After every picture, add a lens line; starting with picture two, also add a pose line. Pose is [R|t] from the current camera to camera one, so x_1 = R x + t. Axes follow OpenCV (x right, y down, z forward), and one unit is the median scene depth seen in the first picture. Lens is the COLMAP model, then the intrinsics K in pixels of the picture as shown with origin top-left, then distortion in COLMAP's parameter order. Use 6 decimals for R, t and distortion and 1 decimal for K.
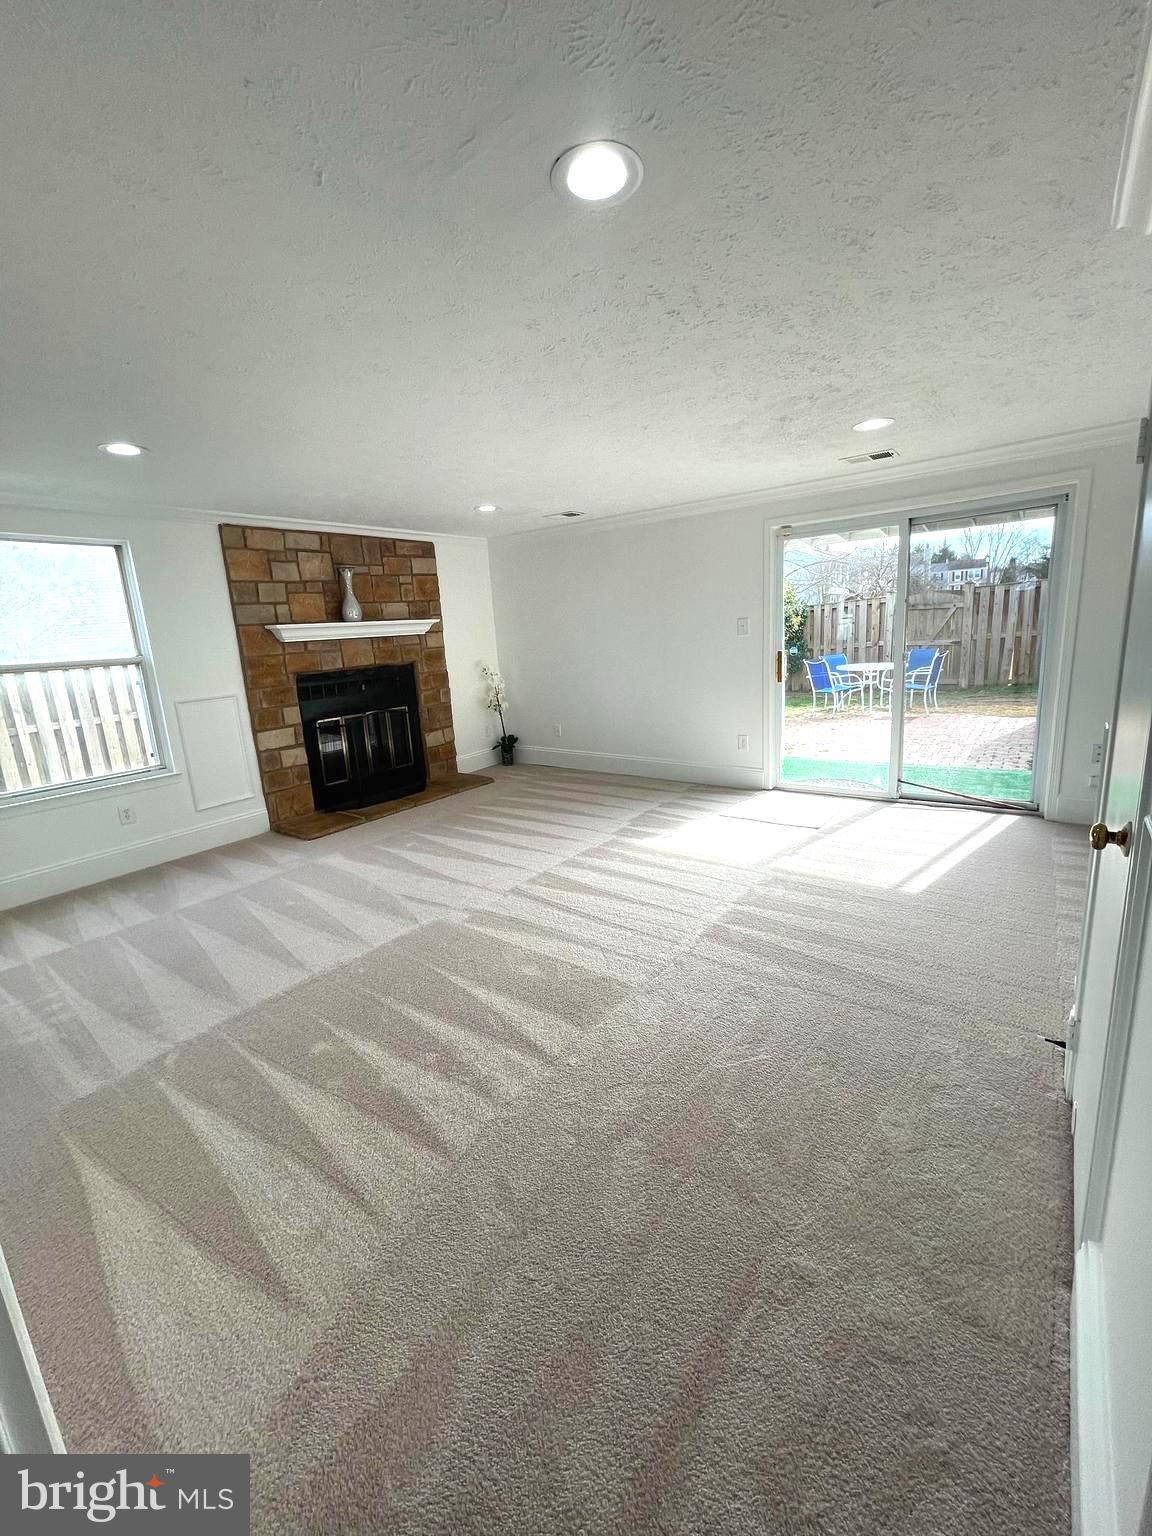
lens RADIAL K [[622.9, 0, 582.7], [0, 622.9, 769.3], [0, 0, 1]] dist [0.002213, 0.000396]
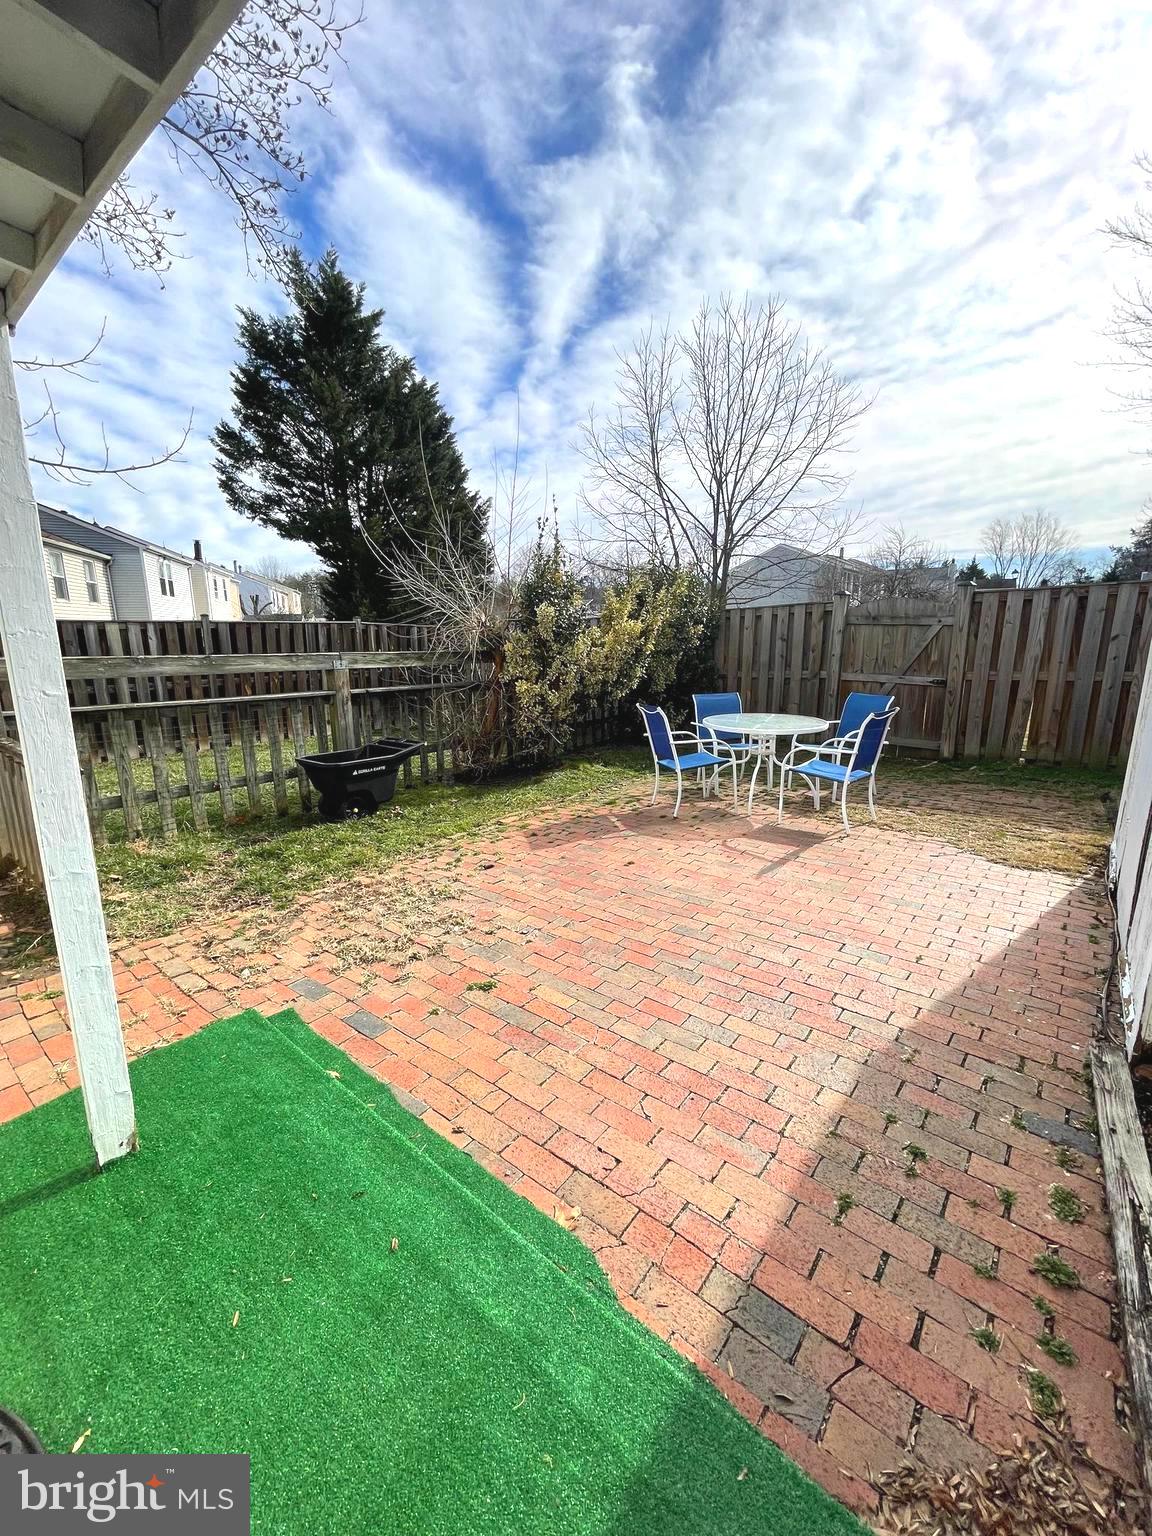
lens RADIAL K [[622.9, 0, 581.5], [0, 622.9, 769.8], [0, 0, 1]] dist [0.002213, 0.000396]
pose [[0.997708, 0.064210, -0.021327, 0.269947], [-0.064150, 0.997934, 0.003494, -0.097998], [0.021507, -0.002118, 0.999766, 0.383499]]
